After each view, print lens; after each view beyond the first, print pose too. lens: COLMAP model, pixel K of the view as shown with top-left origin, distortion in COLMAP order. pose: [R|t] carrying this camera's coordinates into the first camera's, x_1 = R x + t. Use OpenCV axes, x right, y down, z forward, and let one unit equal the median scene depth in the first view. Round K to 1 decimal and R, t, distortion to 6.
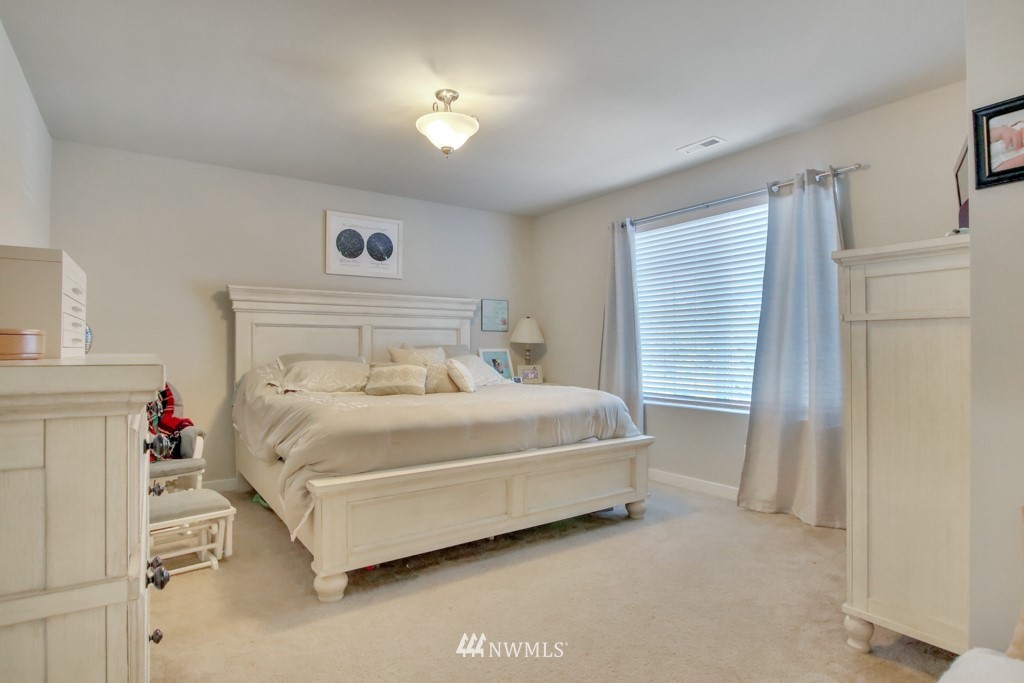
lens RADIAL K [[542.1, 0, 511.9], [0, 542.1, 340.5], [0, 0, 1]] dist [-0.026474, 0.006612]
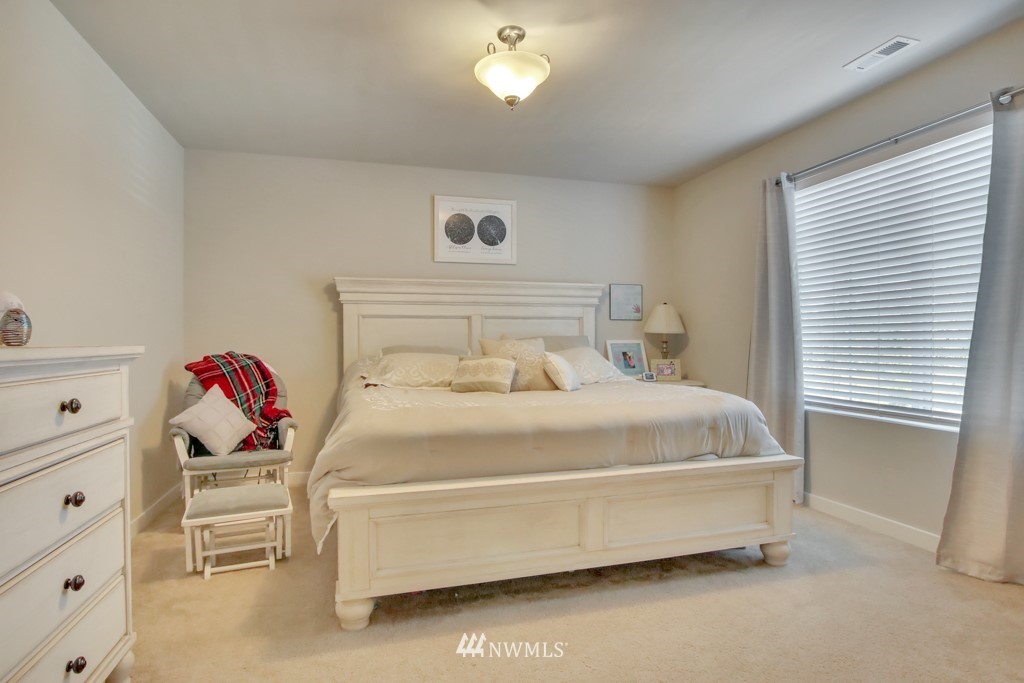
lens RADIAL K [[542.1, 0, 514.8], [0, 542.1, 341.4], [0, 0, 1]] dist [-0.026474, 0.006612]
pose [[0.946236, -0.001903, -0.323473, 0.127715], [0.006816, 0.999878, 0.014054, 0.005512], [0.323406, -0.015503, 0.946133, 0.176705]]
